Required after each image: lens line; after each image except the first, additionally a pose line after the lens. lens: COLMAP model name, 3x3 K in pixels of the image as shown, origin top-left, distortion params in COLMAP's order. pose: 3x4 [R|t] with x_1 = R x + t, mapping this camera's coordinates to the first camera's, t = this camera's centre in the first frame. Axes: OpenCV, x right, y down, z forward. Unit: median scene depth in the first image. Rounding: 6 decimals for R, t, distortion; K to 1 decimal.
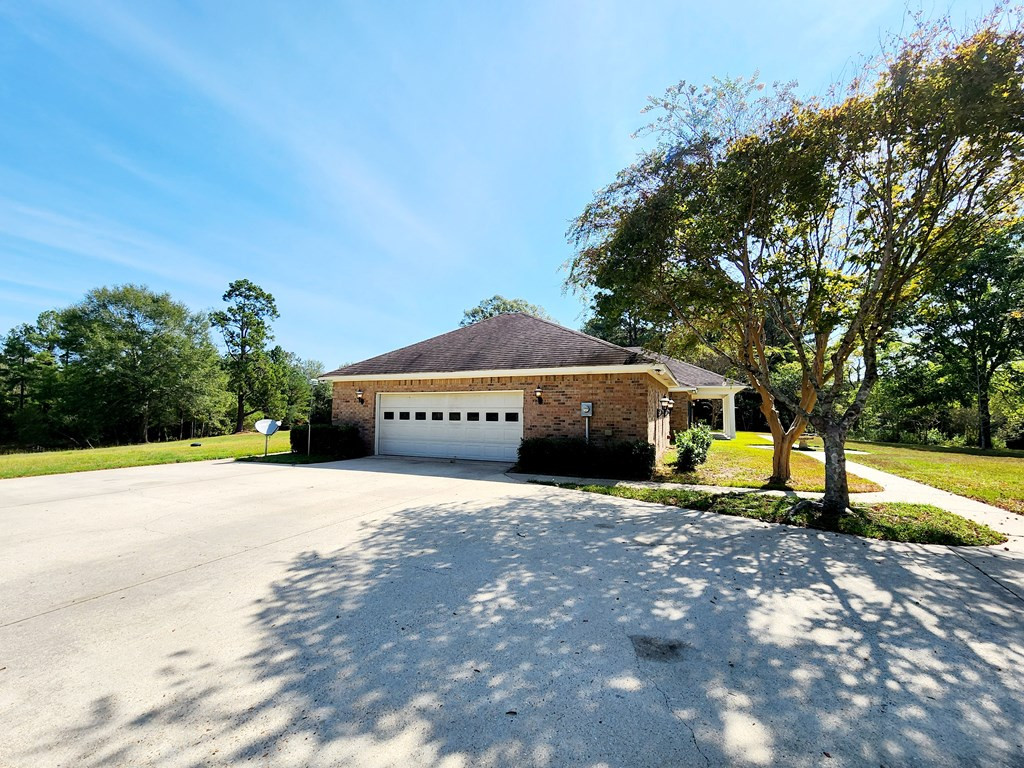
lens RADIAL K [[422.4, 0, 512.0], [0, 422.4, 384.0], [0, 0, 1]] dist [0.000105, 0.000017]
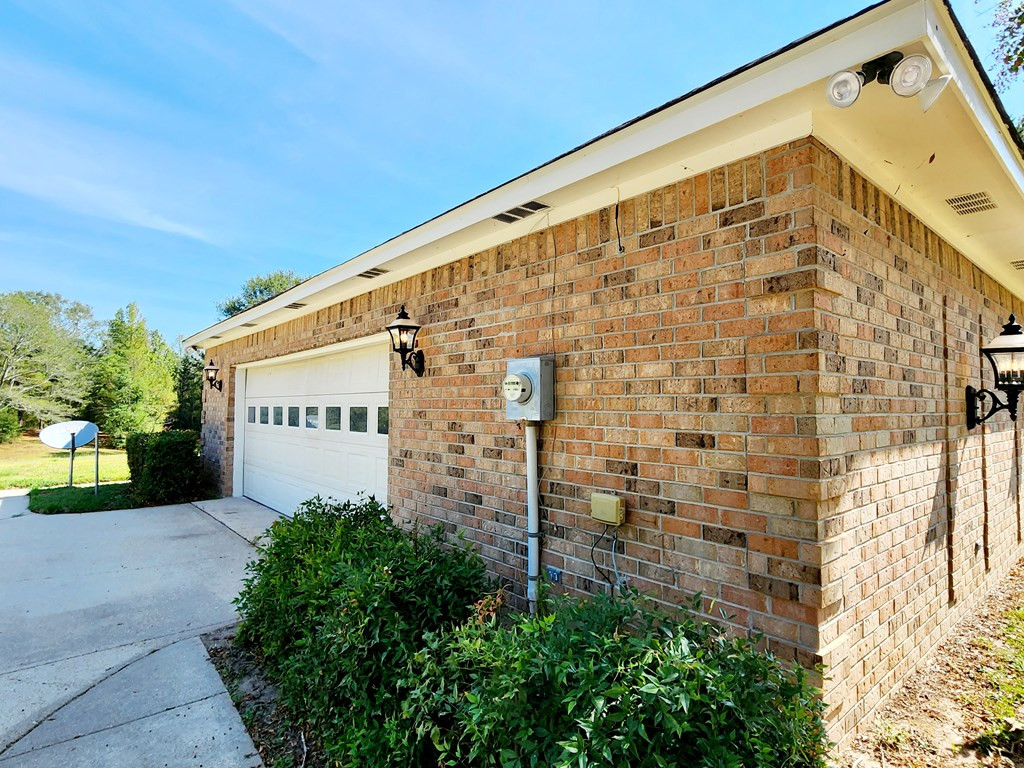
lens RADIAL K [[543.5, 0, 512.0], [0, 543.5, 384.0], [0, 0, 1]] dist [0.002061, 0.000100]
pose [[0.905156, -0.026634, -0.424245, 0.287979], [0.039815, 0.998960, 0.022235, 0.050289], [0.423212, -0.037017, 0.905274, 0.739995]]
